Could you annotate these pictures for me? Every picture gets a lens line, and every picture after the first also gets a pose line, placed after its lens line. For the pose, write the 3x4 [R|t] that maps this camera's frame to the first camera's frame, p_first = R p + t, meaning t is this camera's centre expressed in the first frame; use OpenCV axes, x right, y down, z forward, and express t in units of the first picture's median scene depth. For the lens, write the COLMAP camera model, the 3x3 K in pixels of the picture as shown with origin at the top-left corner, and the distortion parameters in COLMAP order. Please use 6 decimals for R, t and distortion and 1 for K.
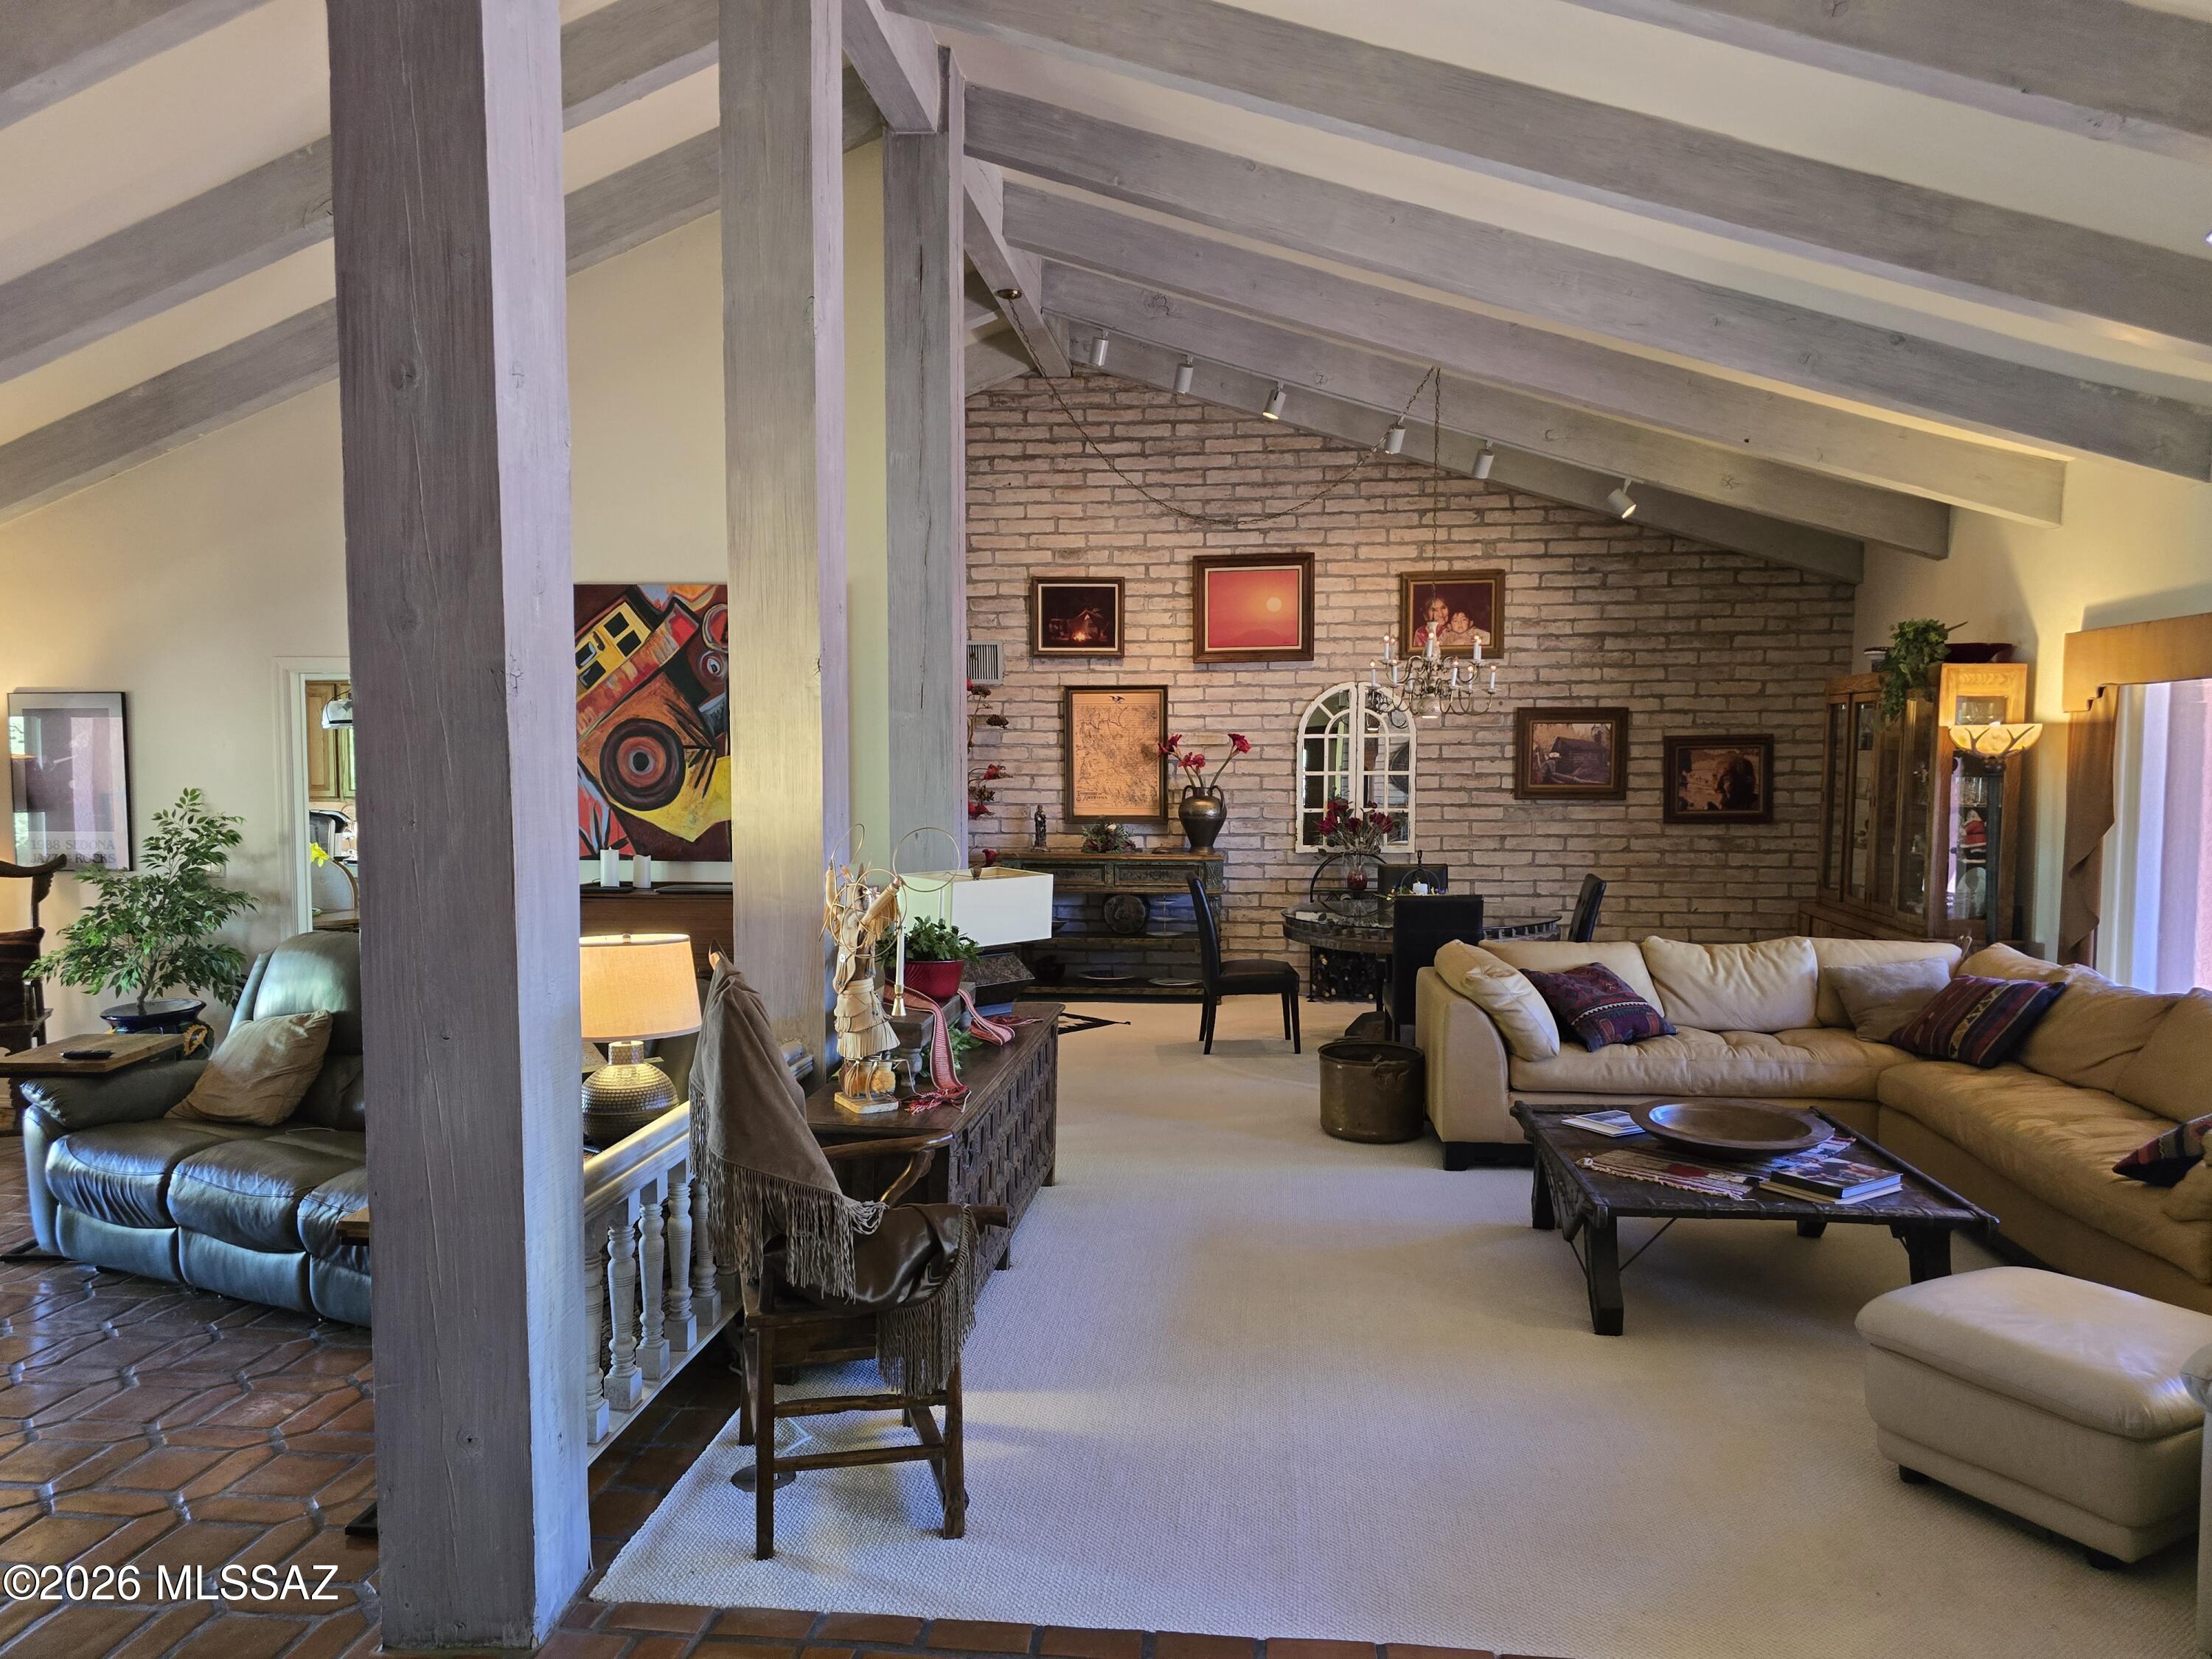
lens RADIAL K [[1465.2, 0, 1123.3], [0, 1465.2, 871.6], [0, 0, 1]] dist [0.035996, -0.038715]
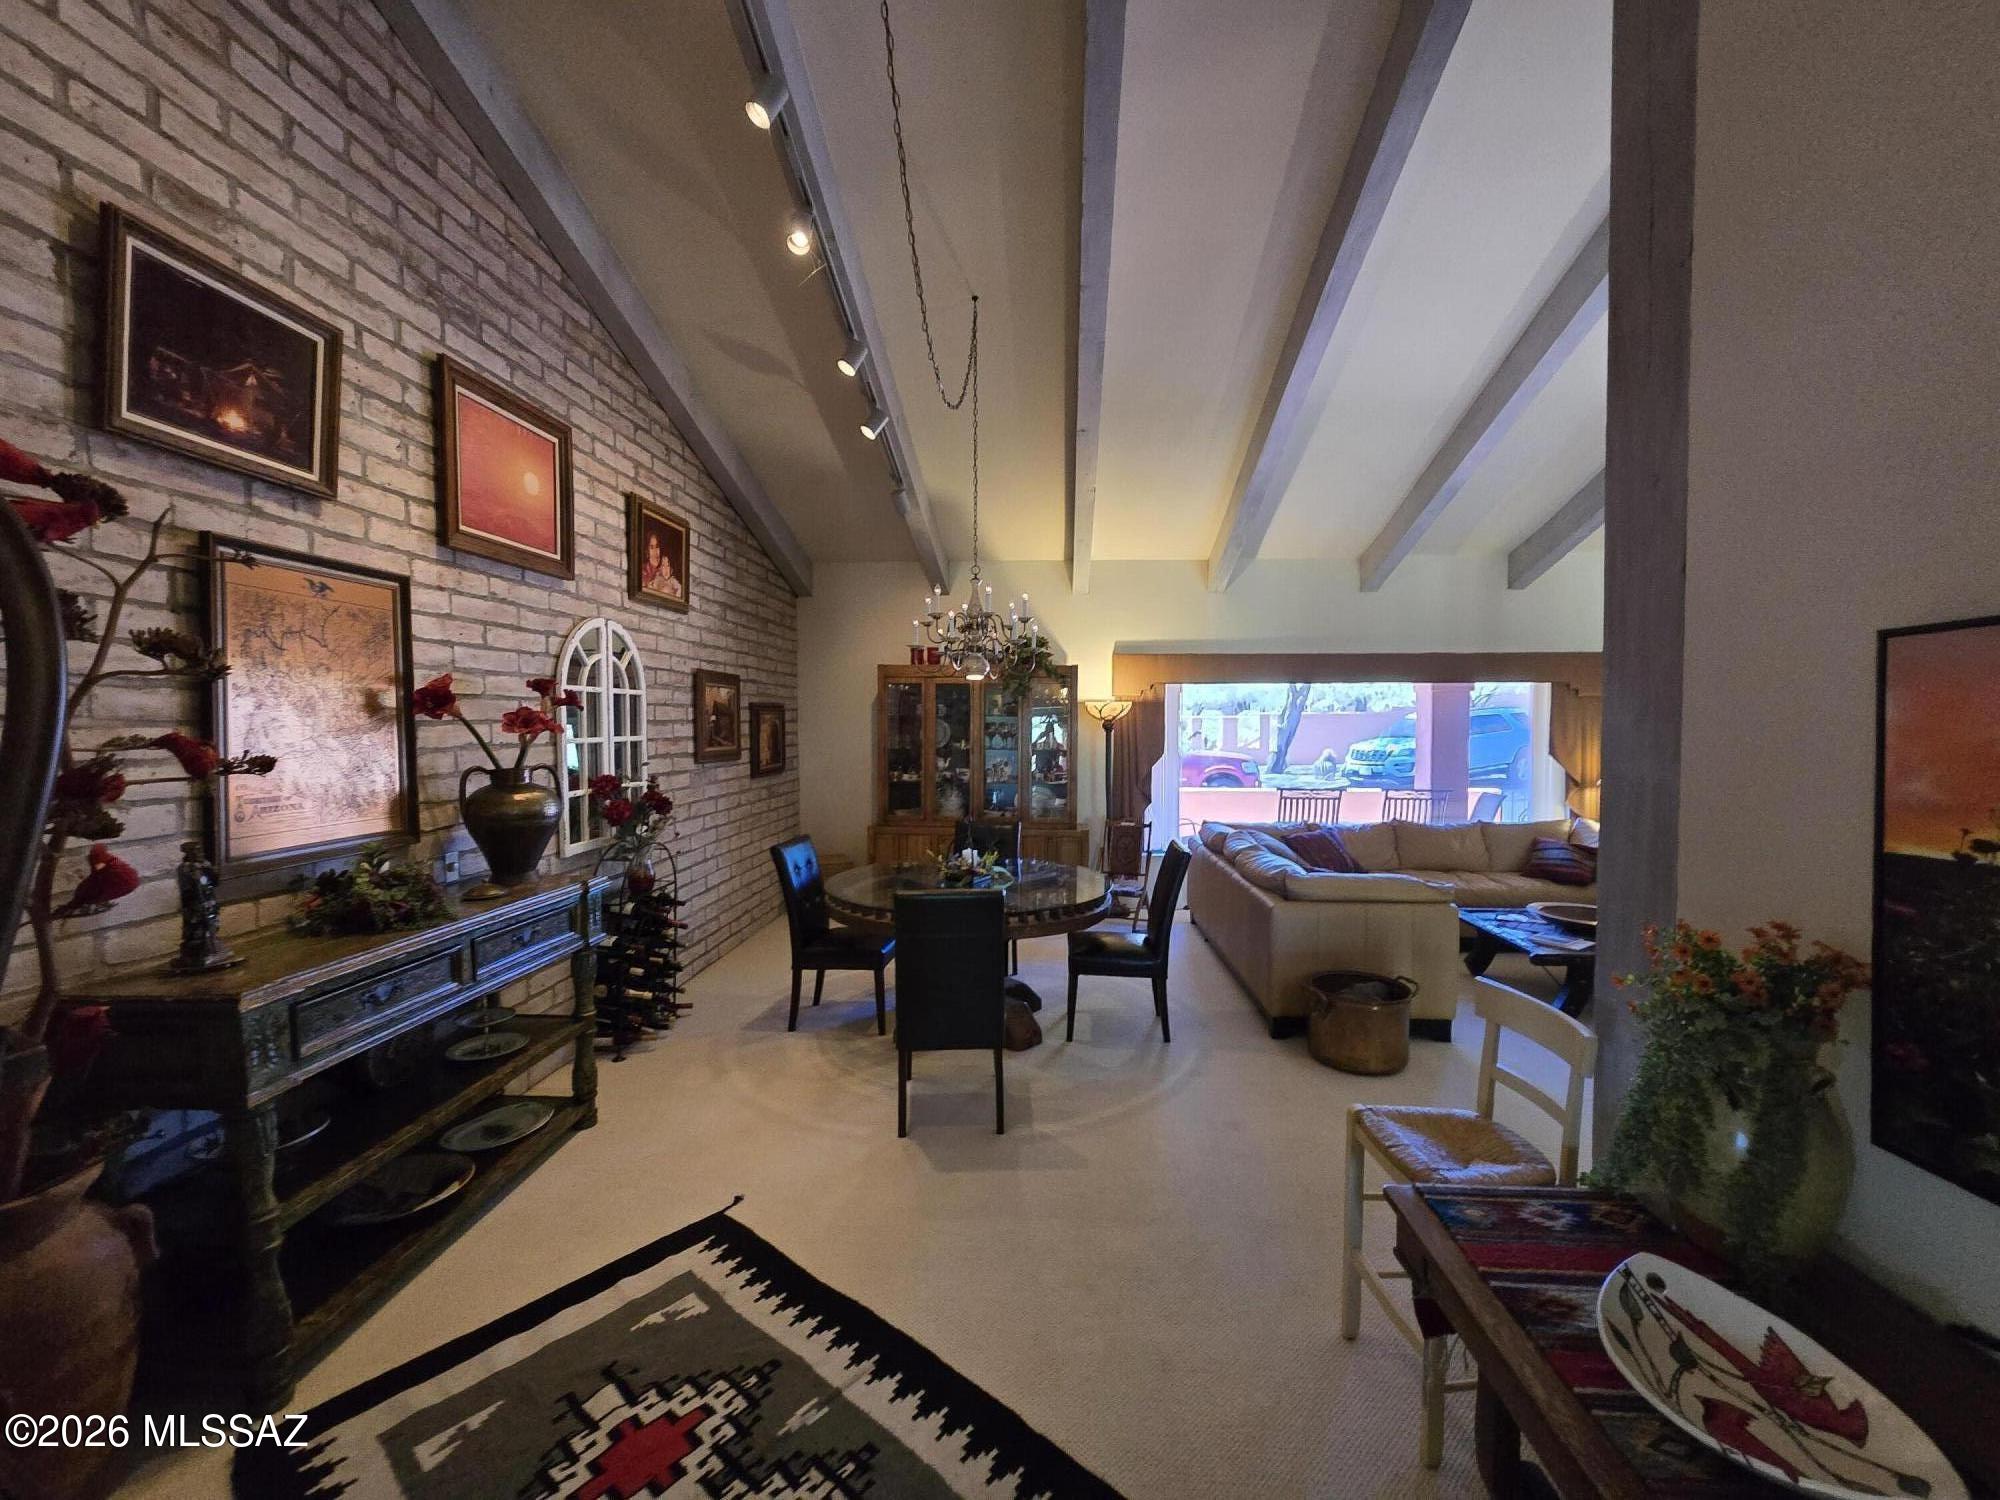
lens RADIAL K [[825.3, 0, 998.4], [0, 825.3, 744.5], [0, 0, 1]] dist [-0.005034, -0.000531]
pose [[-0.024917, -0.025604, 0.999362, -0.269067], [0.067689, 0.997335, 0.027239, -0.062135], [-0.997395, 0.068325, -0.023118, 0.804488]]
